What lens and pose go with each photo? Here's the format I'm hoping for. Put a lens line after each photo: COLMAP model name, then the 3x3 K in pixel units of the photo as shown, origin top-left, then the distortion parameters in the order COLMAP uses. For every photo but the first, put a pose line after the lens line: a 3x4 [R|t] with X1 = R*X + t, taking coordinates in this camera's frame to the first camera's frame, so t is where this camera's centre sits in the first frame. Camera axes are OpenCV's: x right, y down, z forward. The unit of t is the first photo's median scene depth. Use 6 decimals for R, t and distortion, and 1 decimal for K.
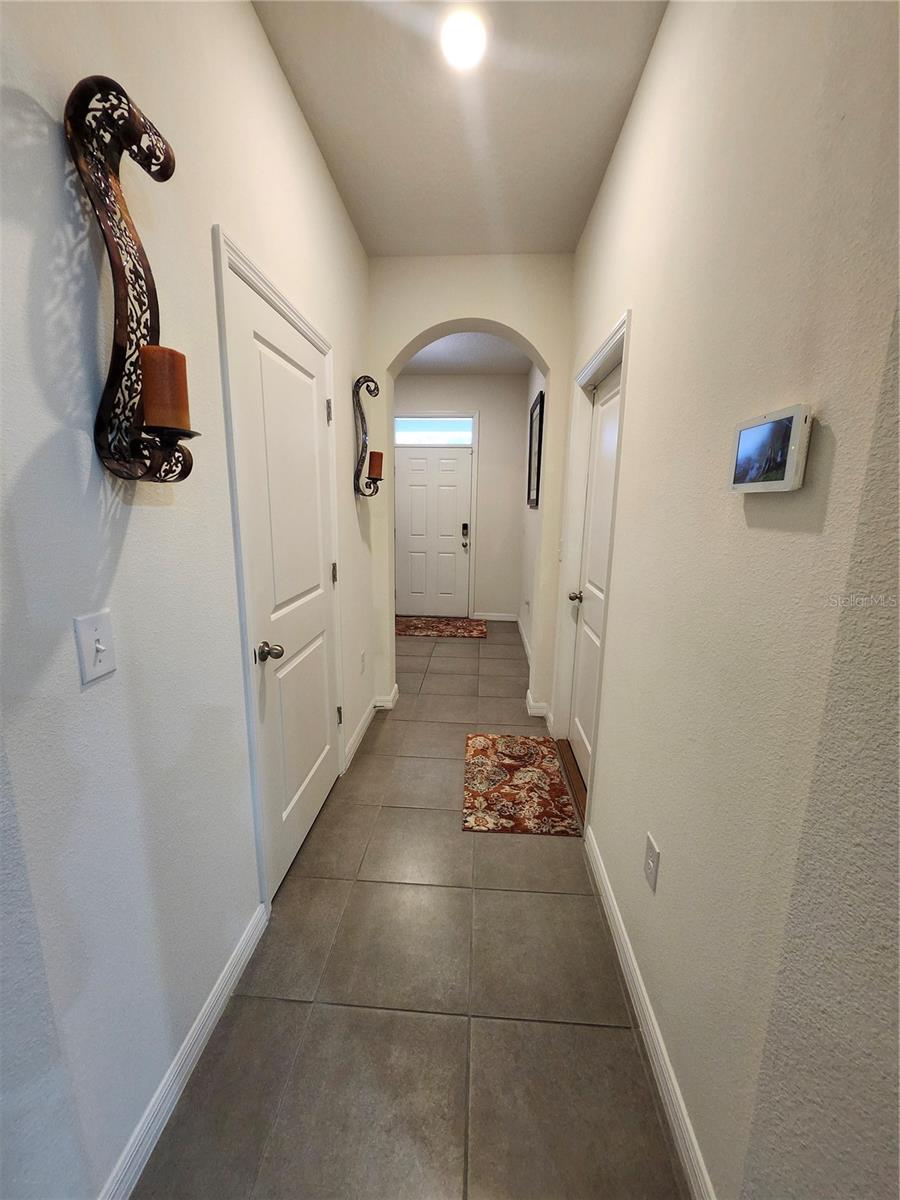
lens RADIAL K [[467.2, 0, 457.8], [0, 467.2, 609.1], [0, 0, 1]] dist [-0.004022, 0.001343]
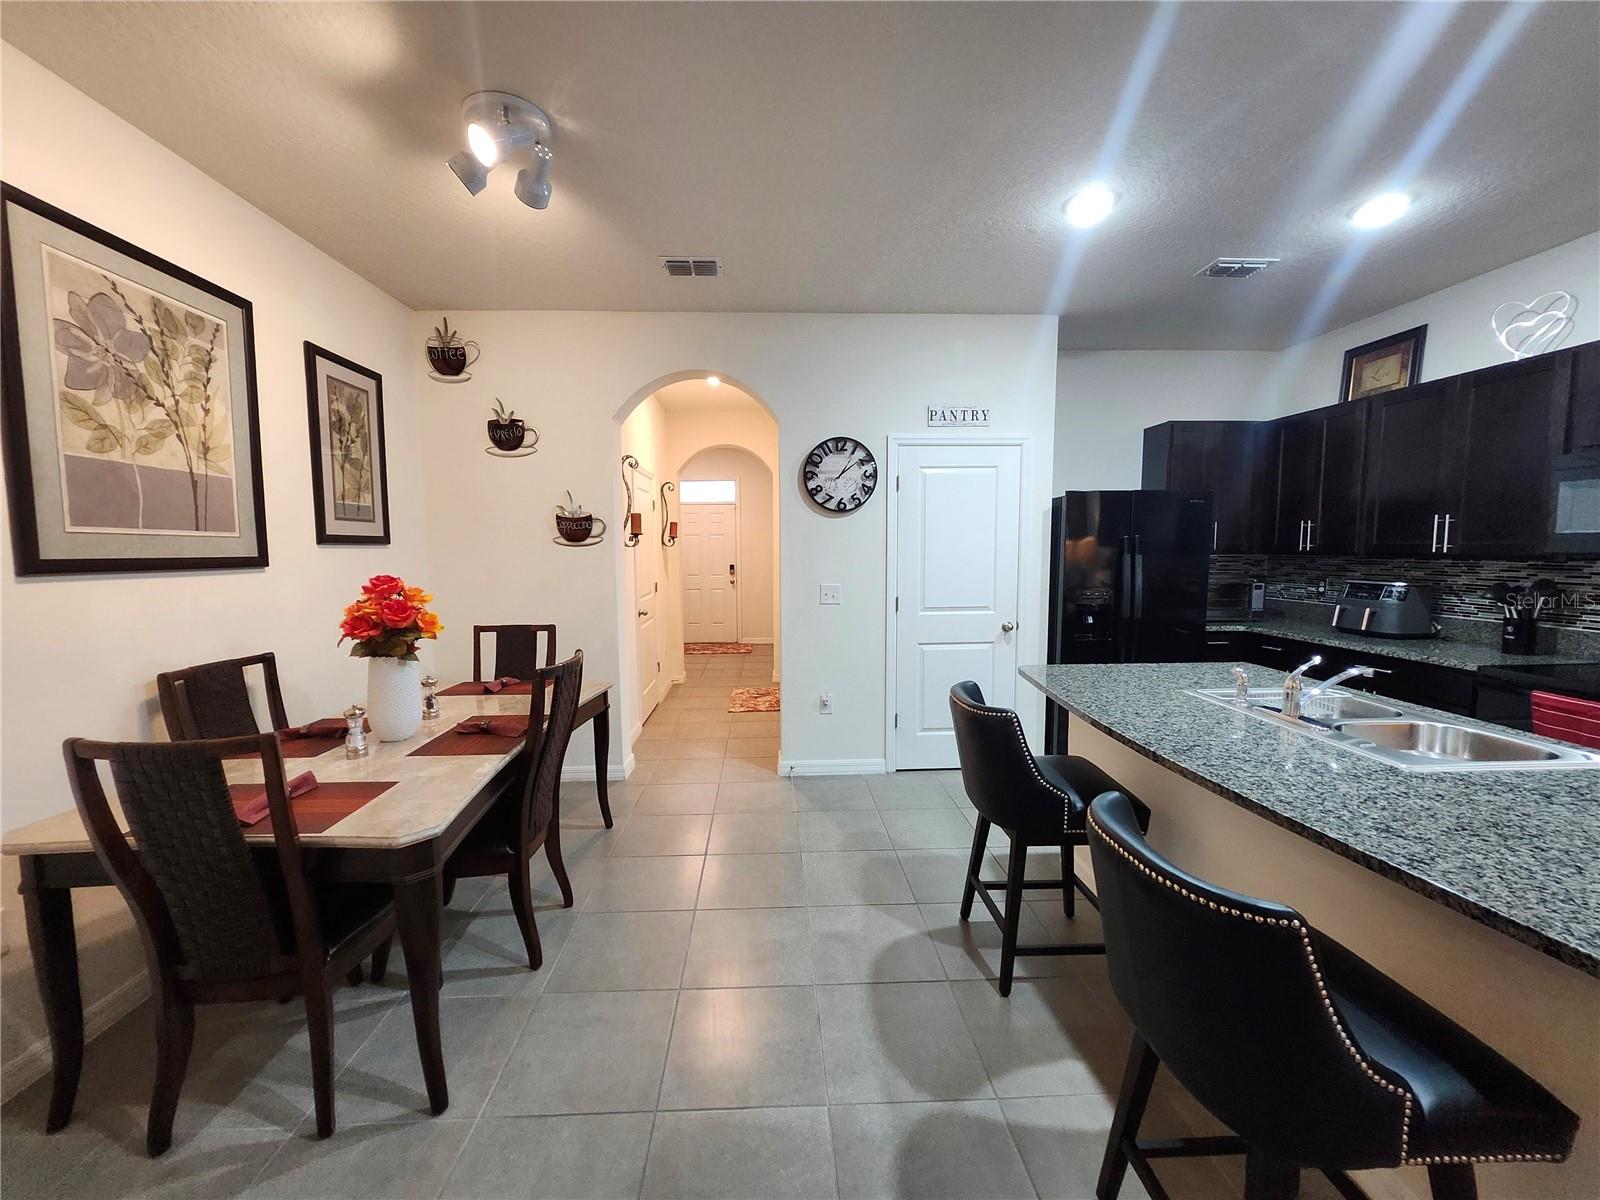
lens RADIAL K [[622.9, 0, 790.7], [0, 622.9, 604.4], [0, 0, 1]] dist [-0.004022, 0.001343]
pose [[0.995639, -0.031610, 0.087776, 0.045117], [0.042767, 0.990813, -0.128295, 0.286257], [-0.082914, 0.131490, 0.987844, -1.295535]]
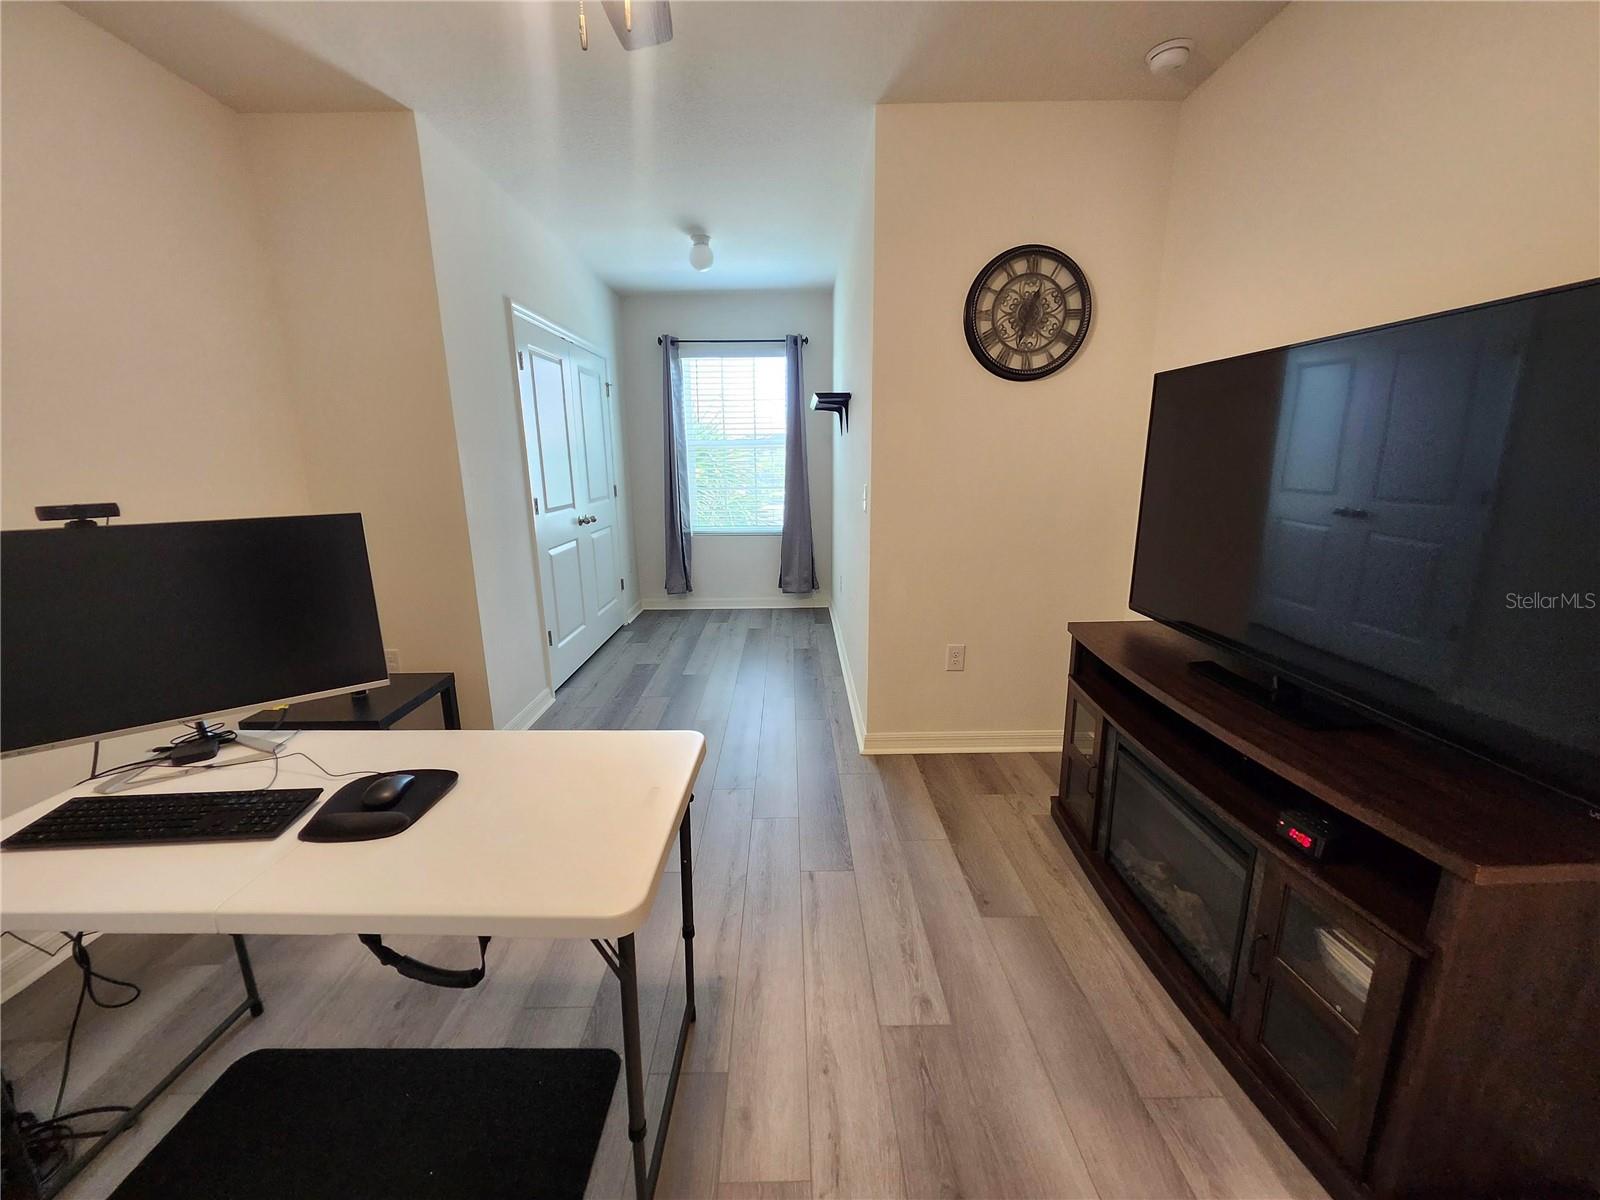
lens RADIAL K [[622.9, 0, 787.6], [0, 622.9, 594.1], [0, 0, 1]] dist [-0.004022, 0.001343]
pose [[0.998055, -0.032228, 0.053355, -0.109343], [0.032754, 0.999423, -0.009007, 0.210831], [-0.053034, 0.010737, 0.998535, -0.794107]]
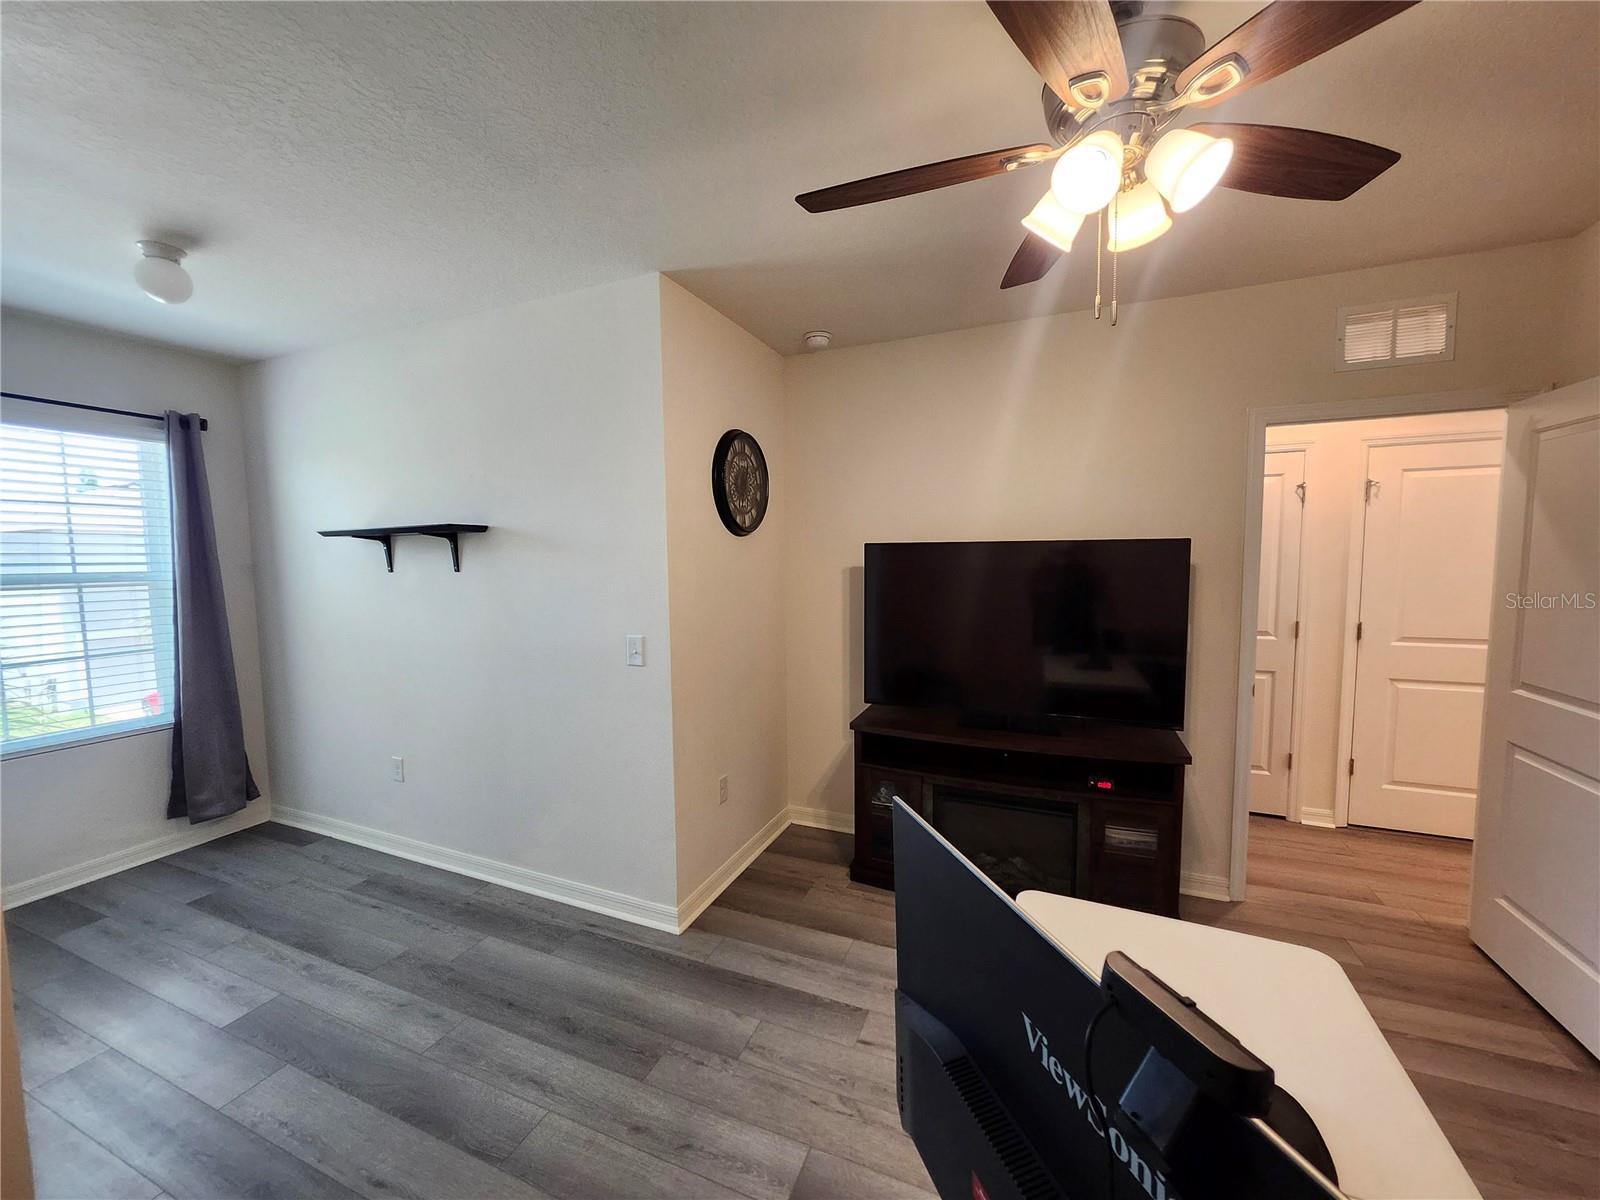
lens RADIAL K [[622.9, 0, 792.4], [0, 622.9, 595.8], [0, 0, 1]] dist [-0.004022, 0.001343]
pose [[0.346610, -0.080428, 0.934555, -0.696508], [0.227228, 0.973841, -0.000466, 0.024622], [-0.910071, 0.212519, 0.355819, -0.351282]]
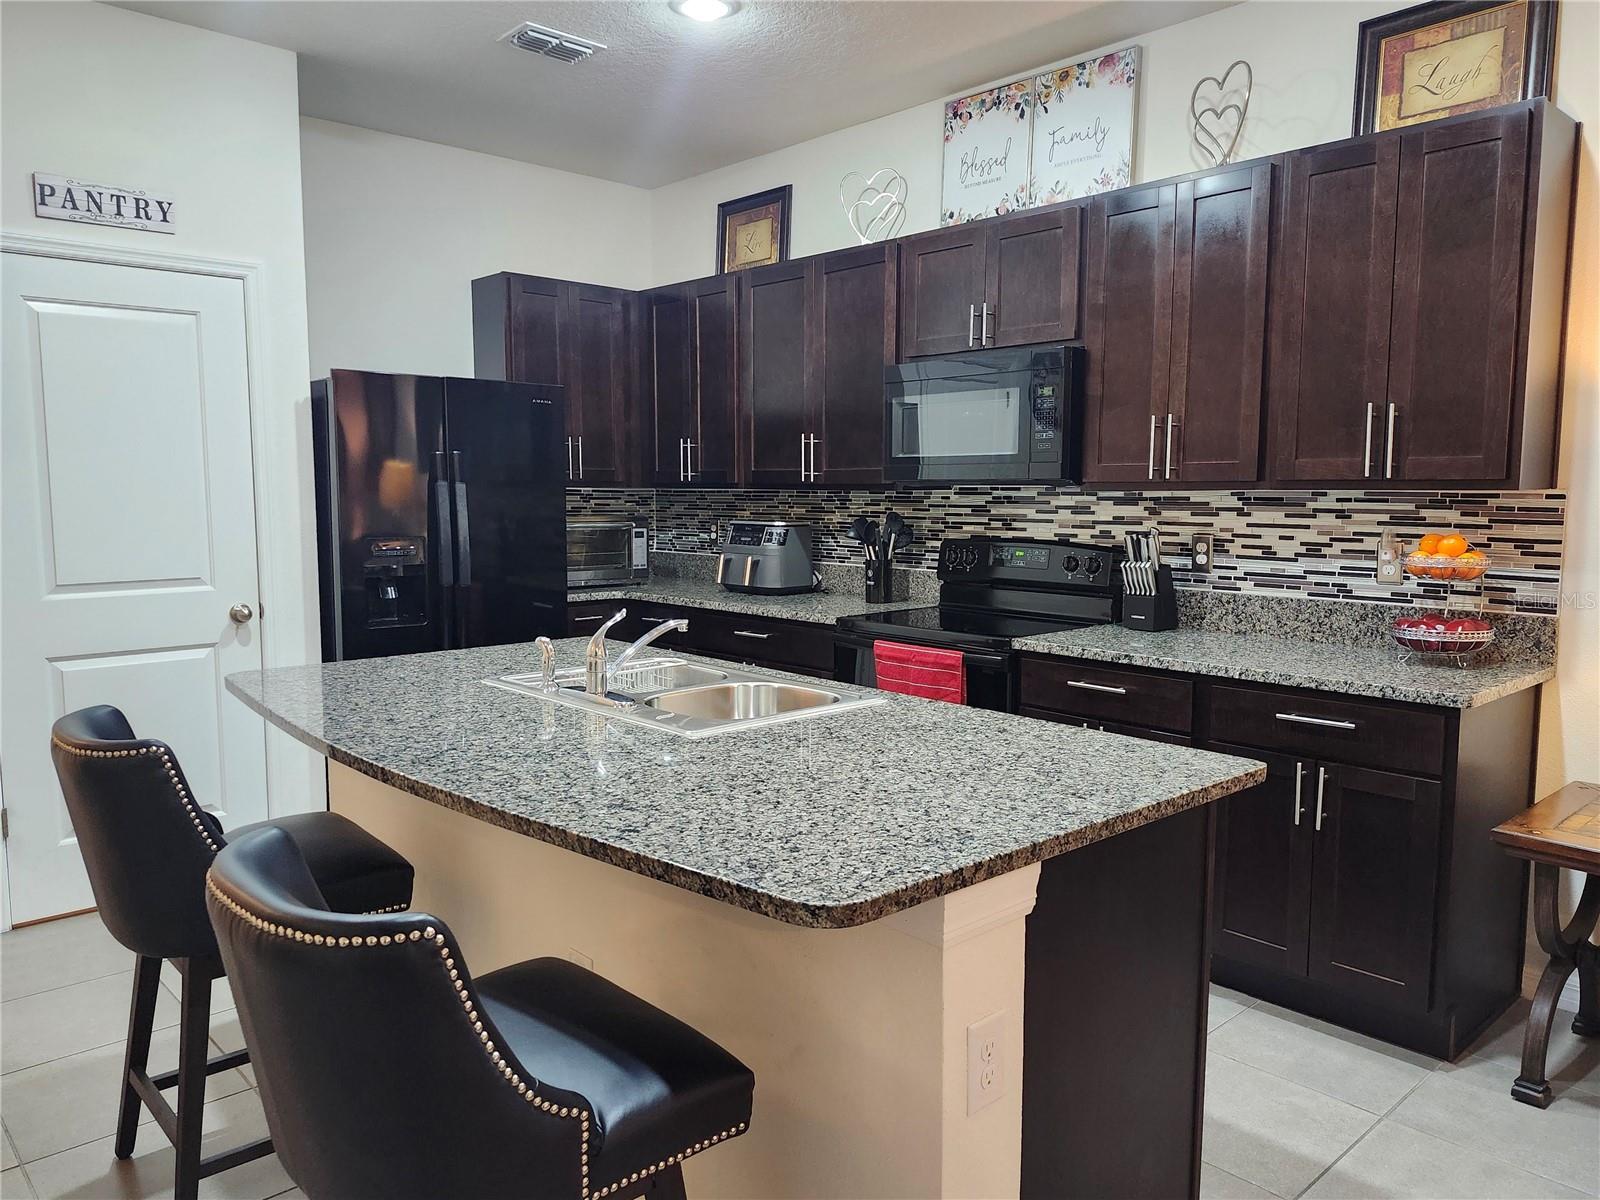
lens RADIAL K [[1146.7, 0, 784.7], [0, 1146.7, 602.9], [0, 0, 1]] dist [0.057277, -0.067497]
pose [[0.702026, -0.086765, 0.706846, 0.127935], [0.168201, 0.984670, -0.046187, 0.342484], [-0.692003, 0.151317, 0.705858, -1.402172]]
